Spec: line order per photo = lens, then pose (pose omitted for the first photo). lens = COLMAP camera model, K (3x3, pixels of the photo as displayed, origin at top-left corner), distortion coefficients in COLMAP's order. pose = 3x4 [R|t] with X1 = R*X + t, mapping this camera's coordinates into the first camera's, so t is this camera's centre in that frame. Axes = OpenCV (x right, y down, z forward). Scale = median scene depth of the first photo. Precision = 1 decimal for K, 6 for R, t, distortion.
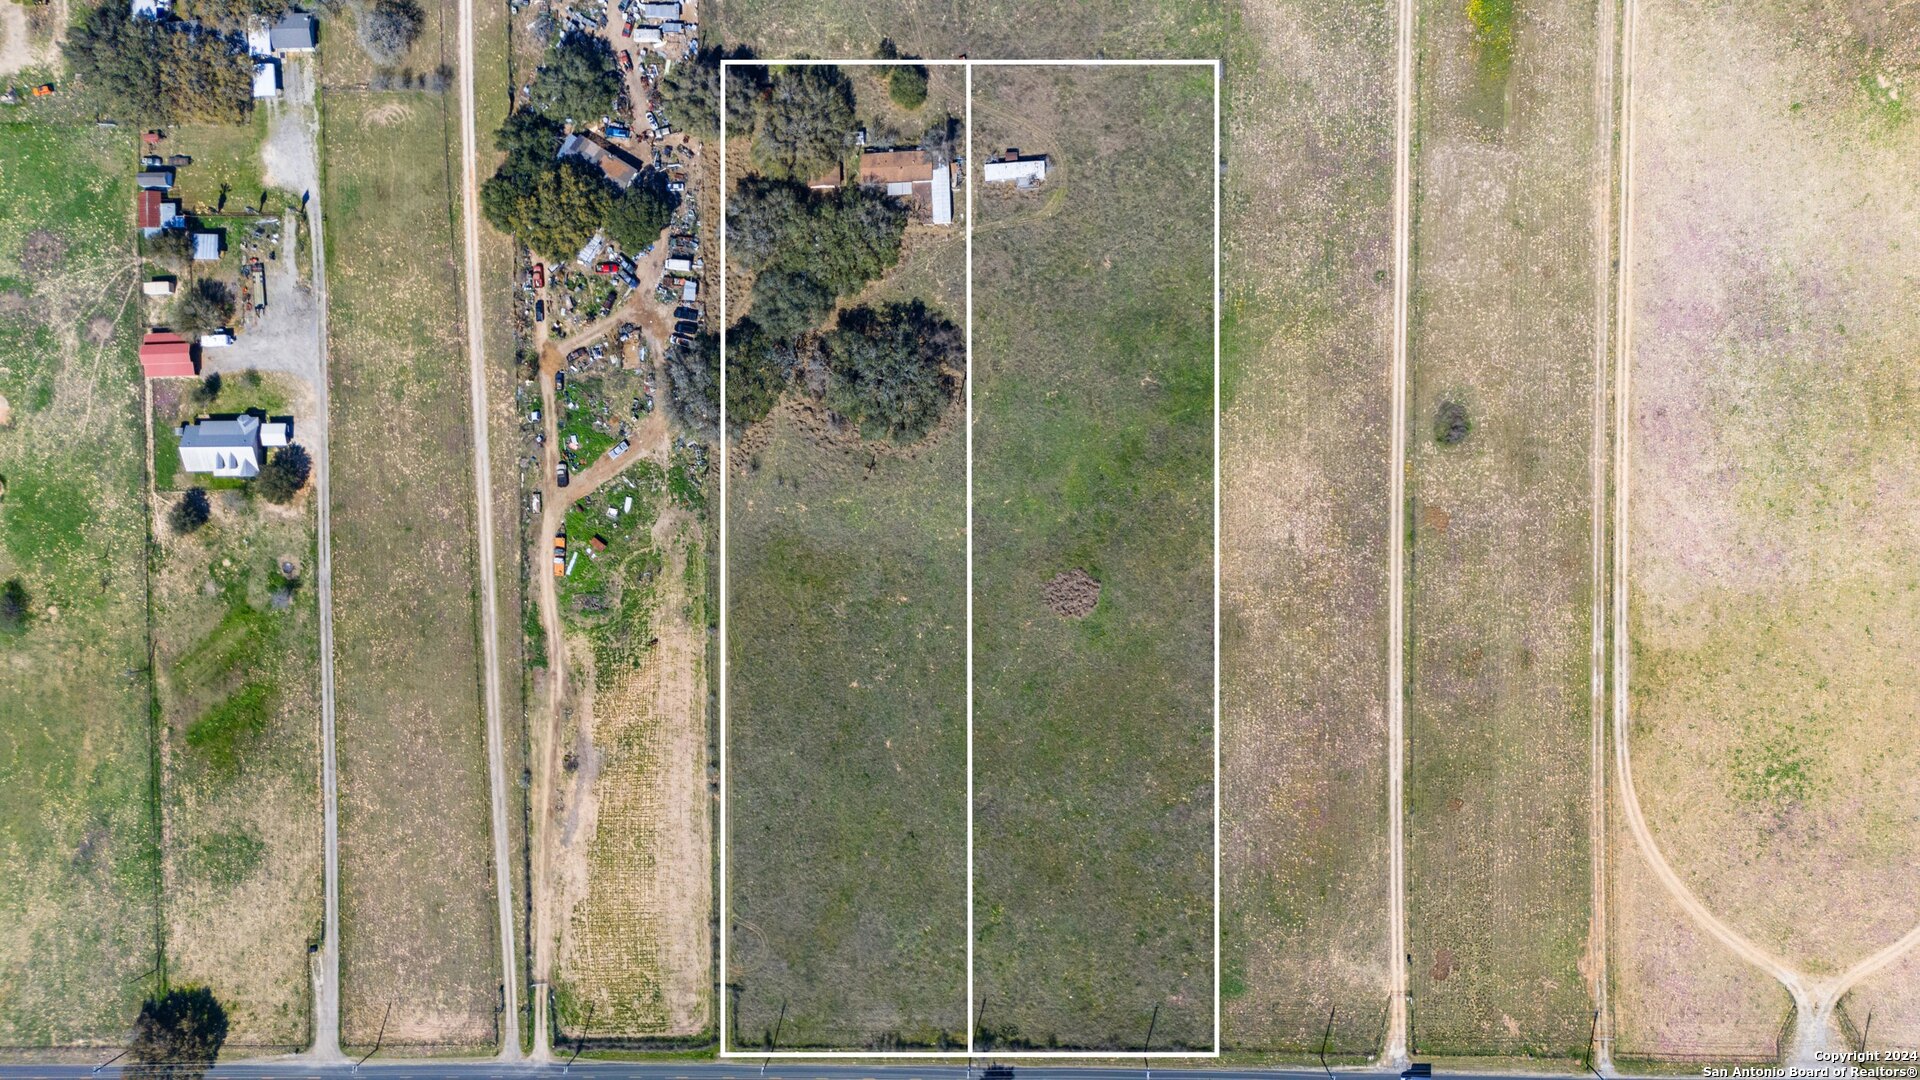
lens RADIAL K [[1412.3, 0, 963.1], [0, 1412.3, 532.3], [0, 0, 1]] dist [0.060537, -0.059446]
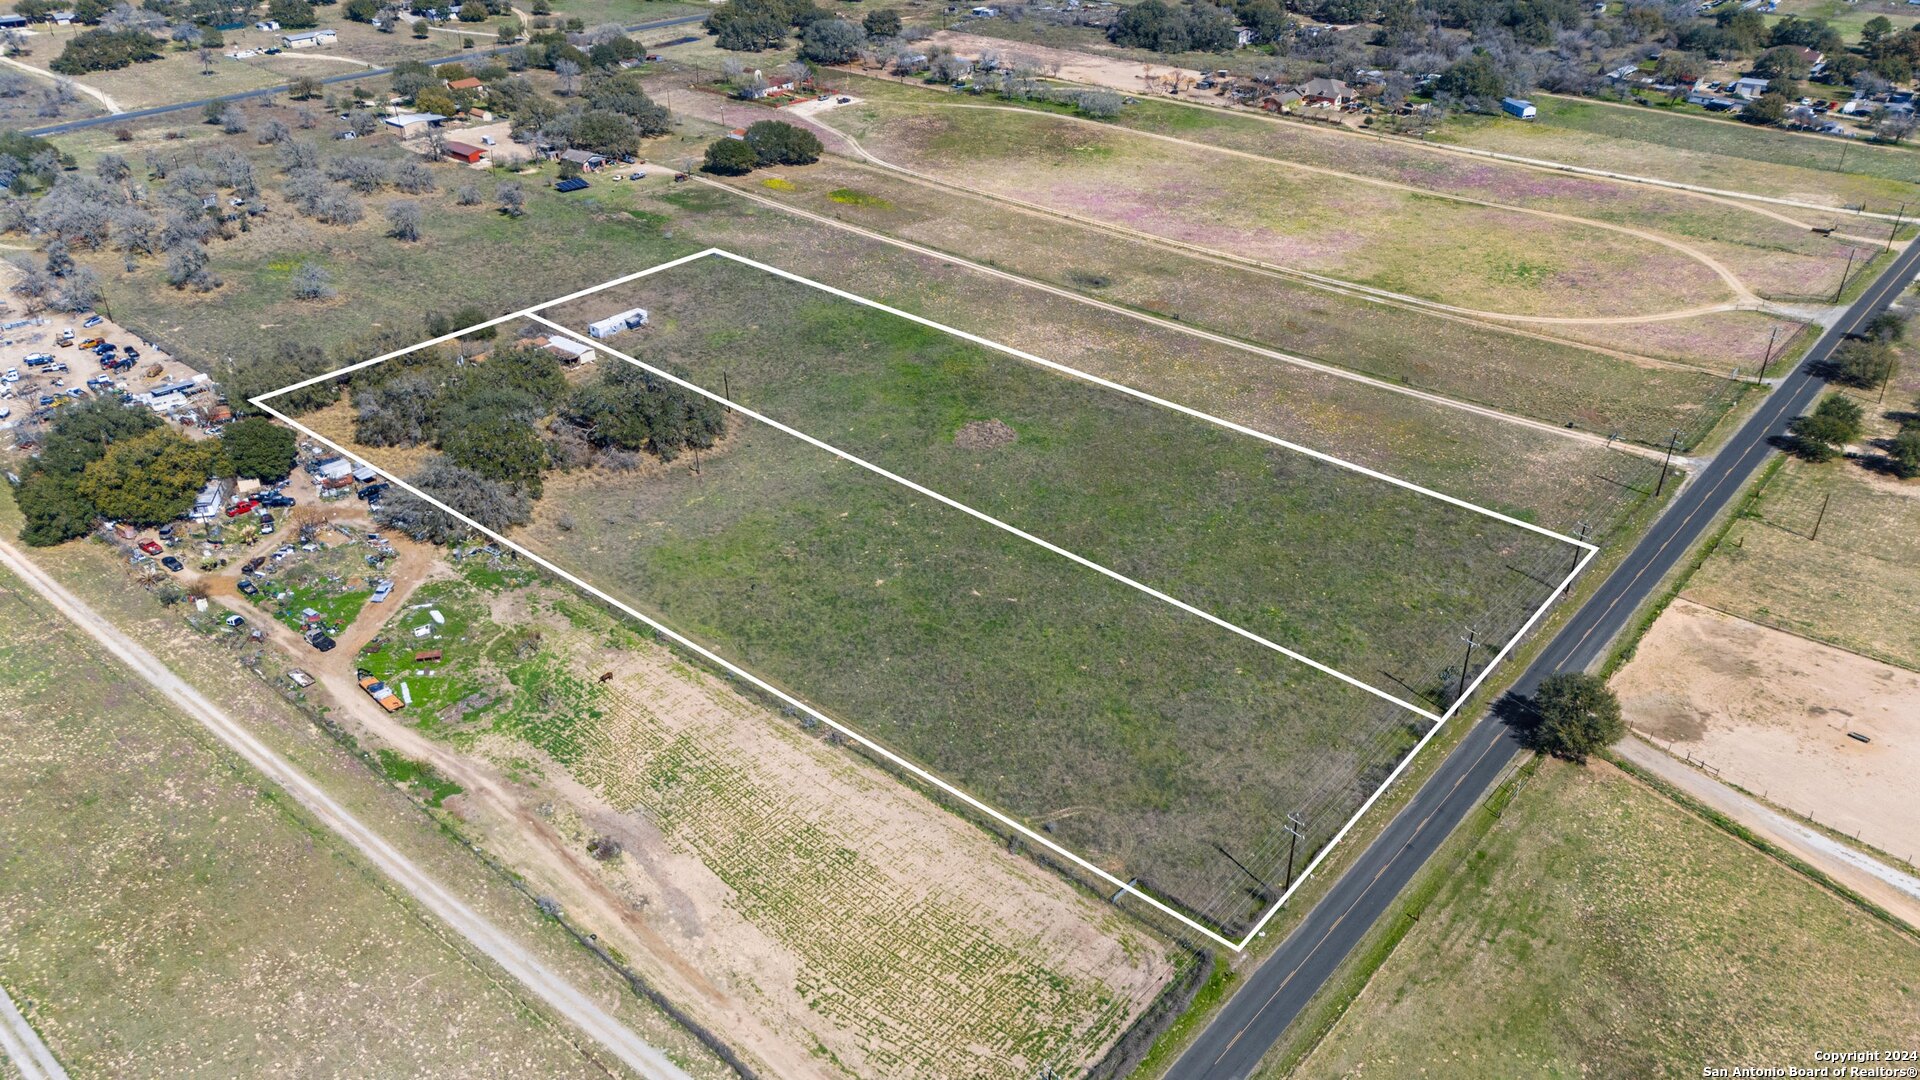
lens RADIAL K [[1412.3, 0, 967.9], [0, 1412.3, 541.9], [0, 0, 1]] dist [0.060537, -0.059446]
pose [[0.660776, -0.342307, 0.667983, -0.505155], [0.750476, 0.316365, -0.580258, 0.537587], [-0.012700, 0.884726, 0.465939, 0.664089]]
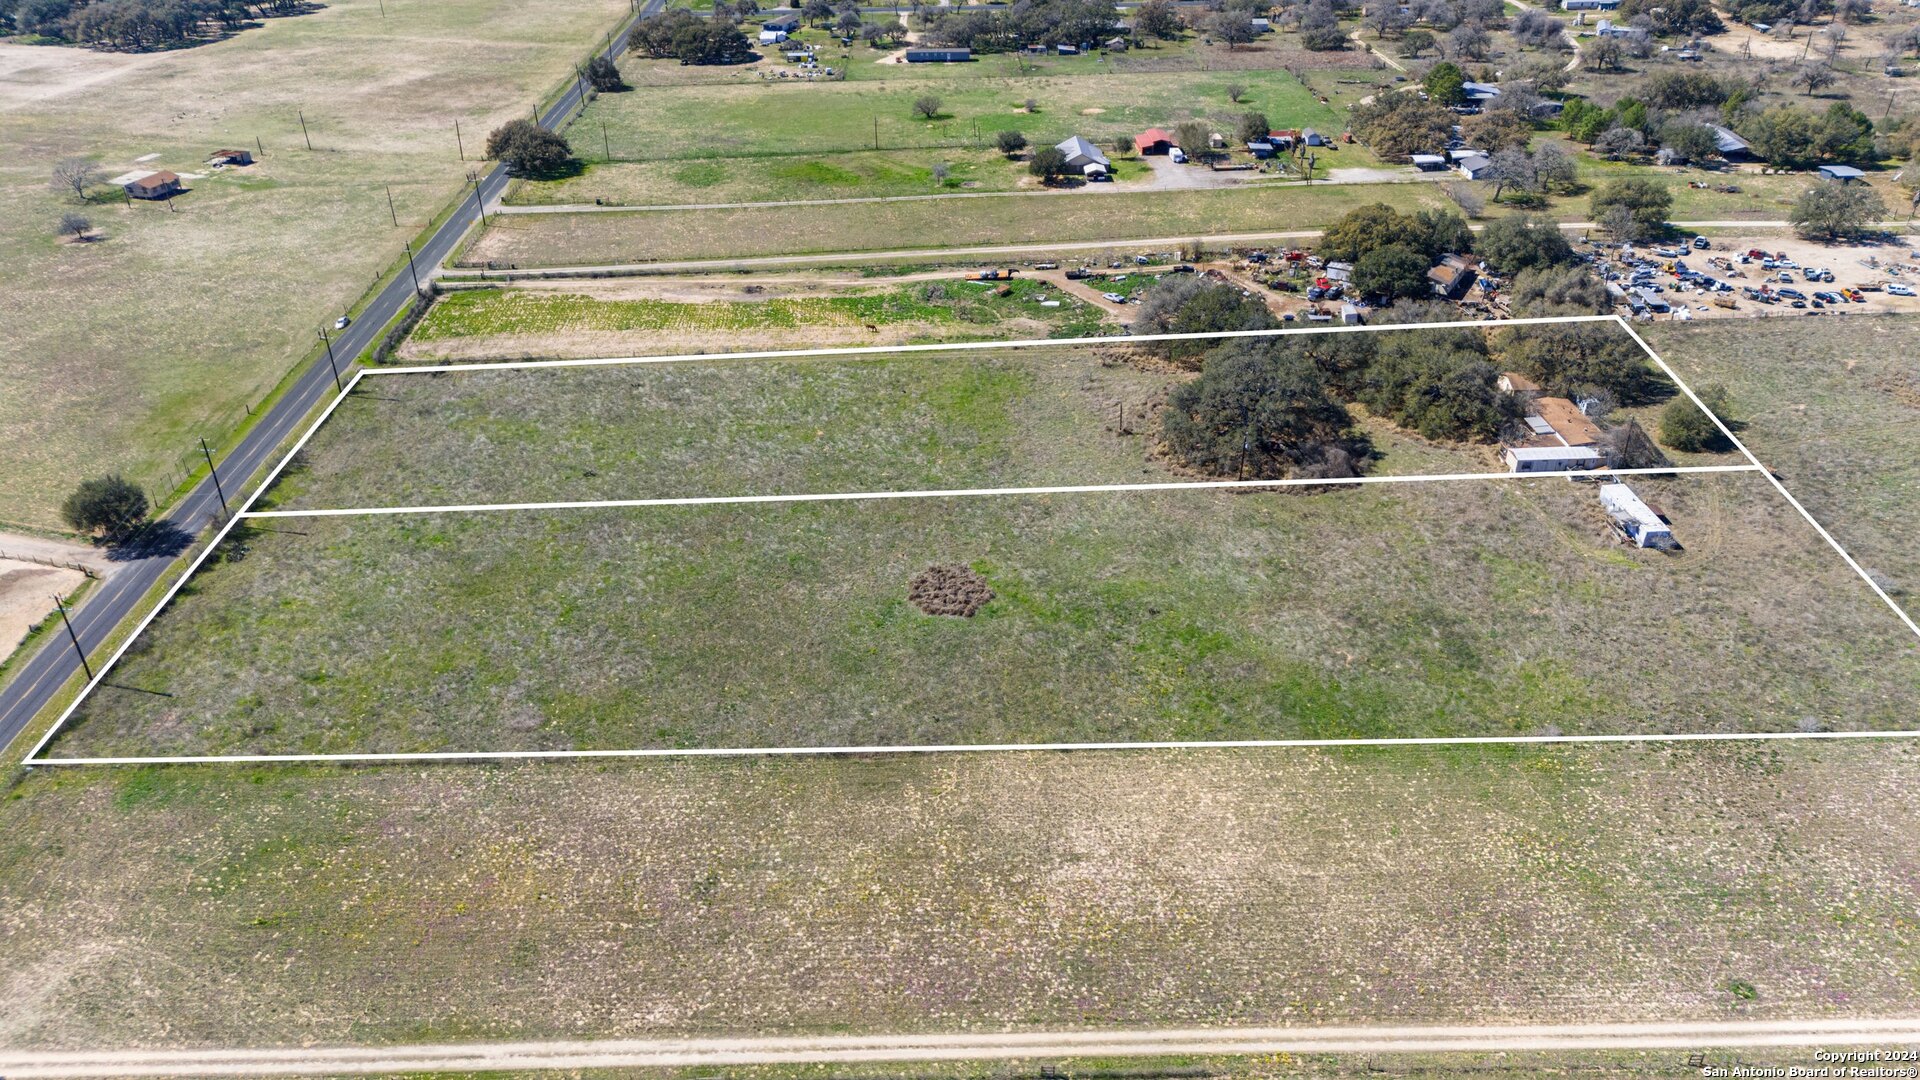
lens RADIAL K [[1412.3, 0, 961.3], [0, 1412.3, 546.2], [0, 0, 1]] dist [0.060537, -0.059446]
pose [[0.013422, 0.549109, -0.835643, 0.553272], [-0.999910, 0.008061, -0.010763, 0.044840], [0.000826, 0.835712, 0.549167, 0.660175]]
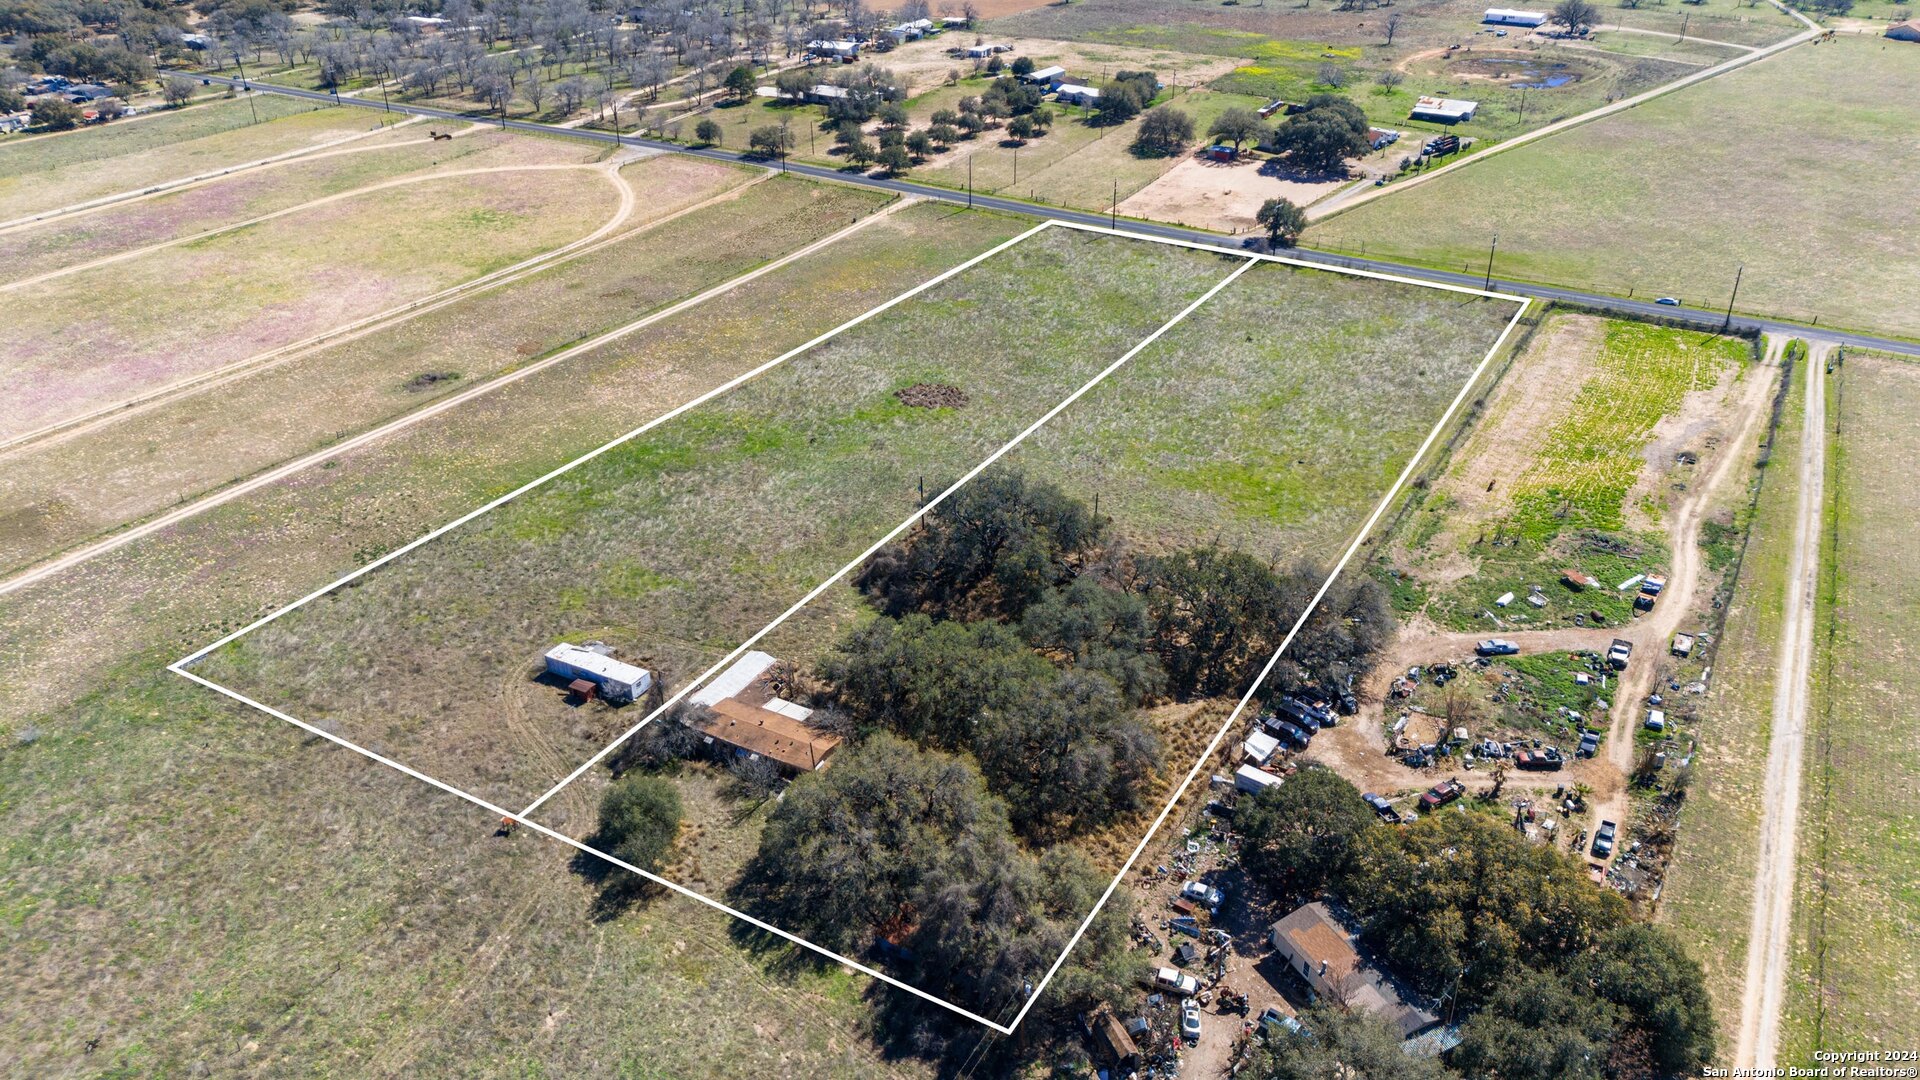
lens RADIAL K [[1412.3, 0, 962.8], [0, 1412.3, 533.5], [0, 0, 1]] dist [0.060537, -0.059446]
pose [[-0.850557, -0.205850, 0.483920, -0.324595], [0.523167, -0.424635, 0.738906, -0.548771], [0.053385, 0.881652, 0.468870, 0.701083]]
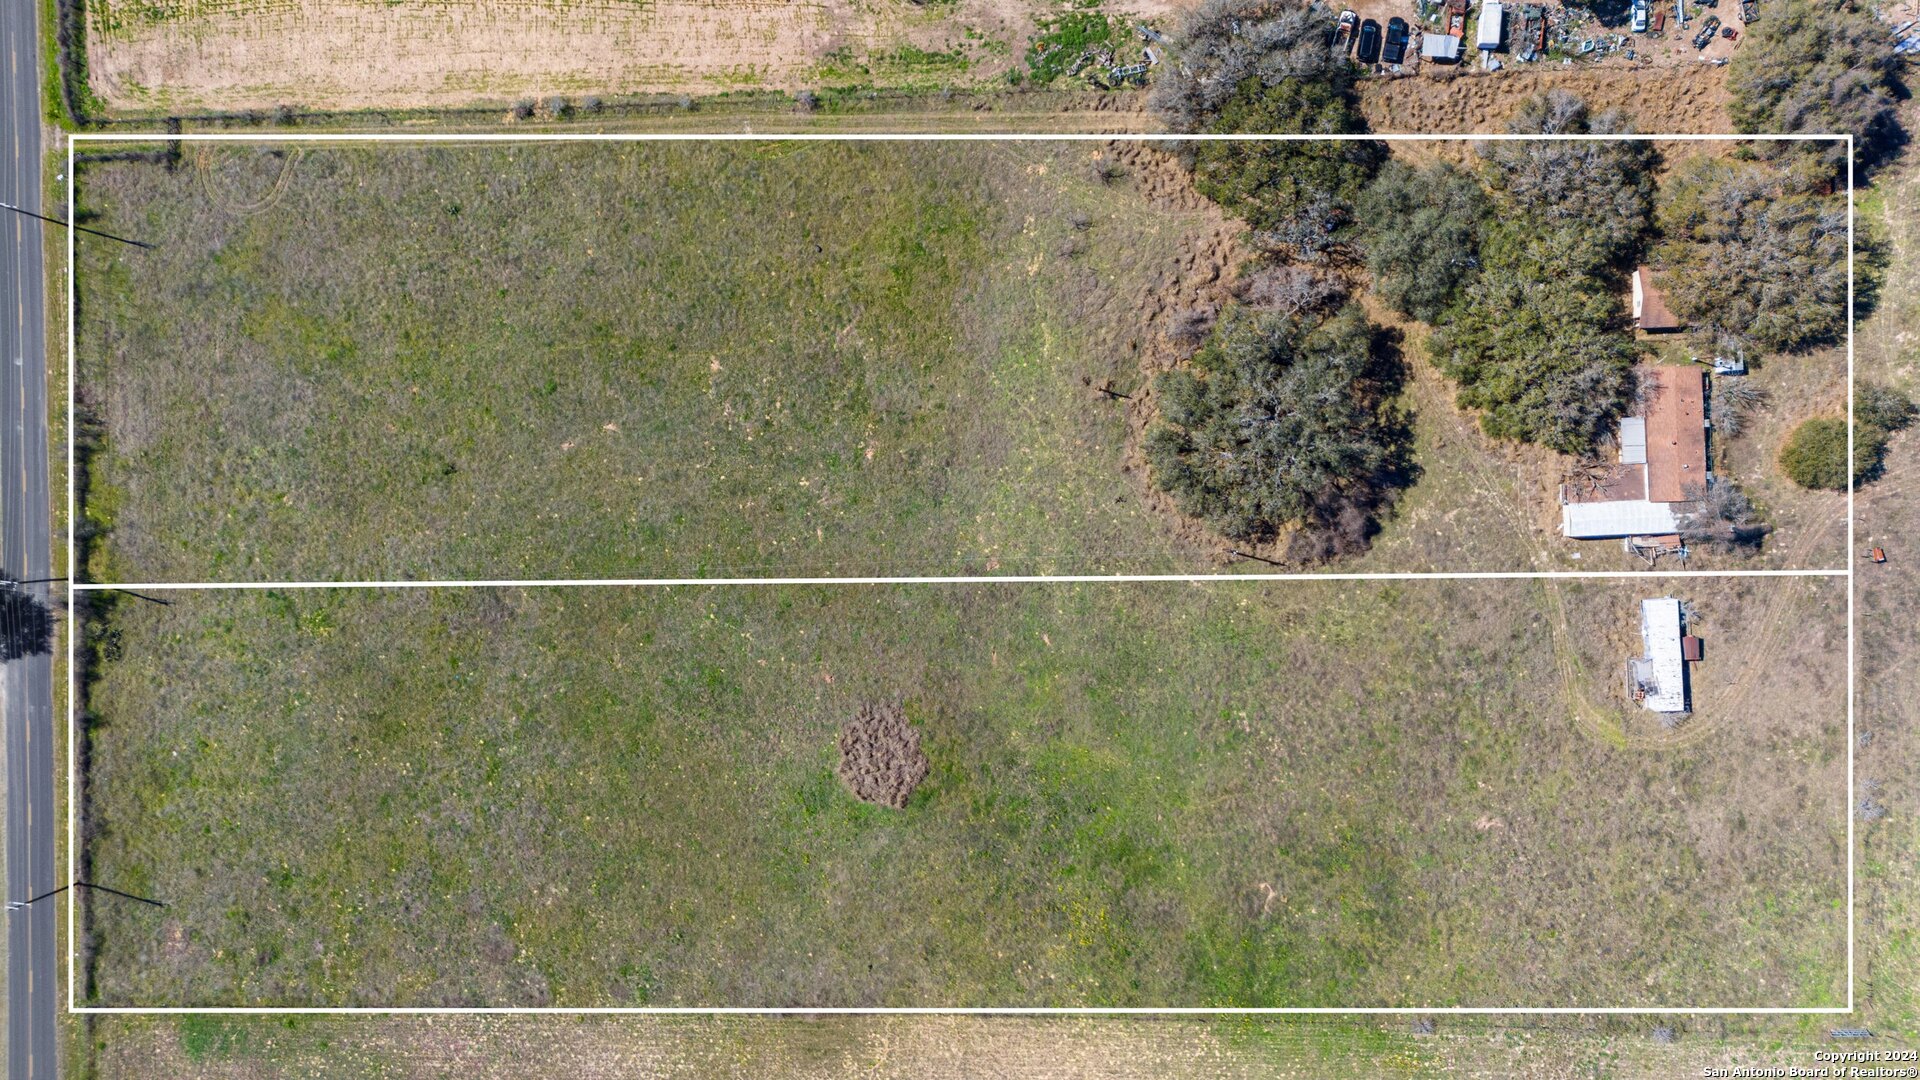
lens RADIAL K [[1412.3, 0, 966.1], [0, 1412.3, 530.3], [0, 0, 1]] dist [0.060537, -0.059446]
pose [[0.009018, 0.998312, 0.057369, -0.043464], [-0.999286, 0.006892, 0.037161, -0.011033], [0.036703, -0.057663, 0.997661, 0.446796]]
